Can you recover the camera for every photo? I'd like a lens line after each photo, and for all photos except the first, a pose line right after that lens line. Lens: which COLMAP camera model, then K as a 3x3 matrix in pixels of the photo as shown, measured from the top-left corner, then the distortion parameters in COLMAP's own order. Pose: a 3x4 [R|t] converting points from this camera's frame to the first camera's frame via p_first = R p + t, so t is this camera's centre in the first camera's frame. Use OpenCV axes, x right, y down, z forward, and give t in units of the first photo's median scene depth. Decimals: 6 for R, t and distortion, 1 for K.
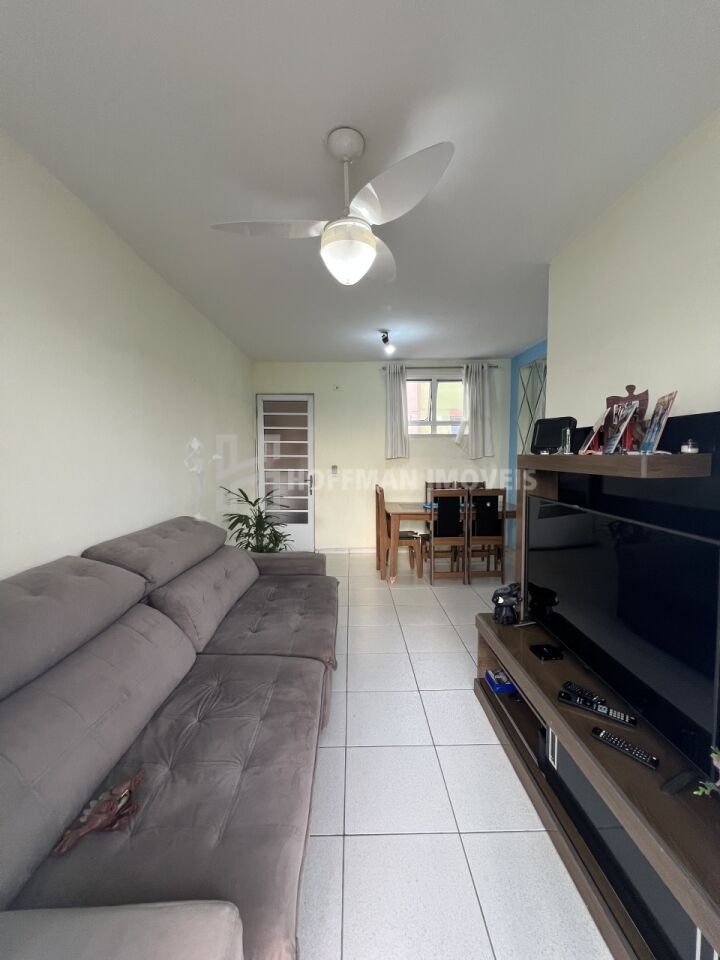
lens RADIAL K [[388.1, 0, 359.9], [0, 388.1, 477.3], [0, 0, 1]] dist [-0.001397, -0.000101]
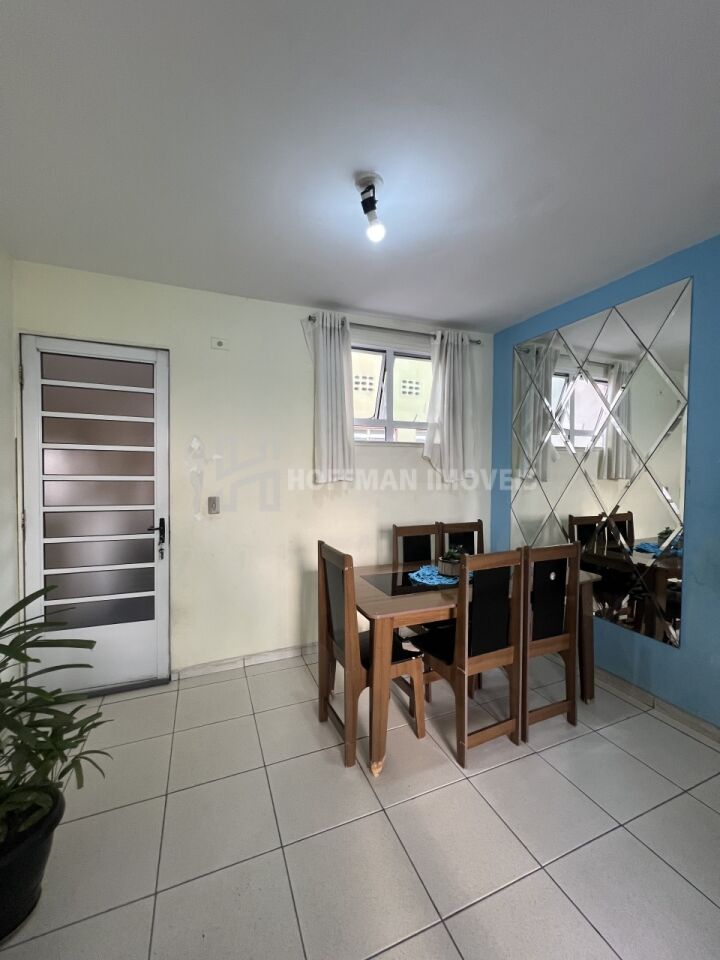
lens RADIAL K [[384.1, 0, 358.2], [0, 384.1, 480.1], [0, 0, 1]] dist [0.001453, 0.000221]
pose [[0.932492, -0.002162, 0.361183, -0.071980], [0.016942, 0.999143, -0.037758, -0.030925], [-0.360792, 0.041328, 0.931730, 0.472053]]
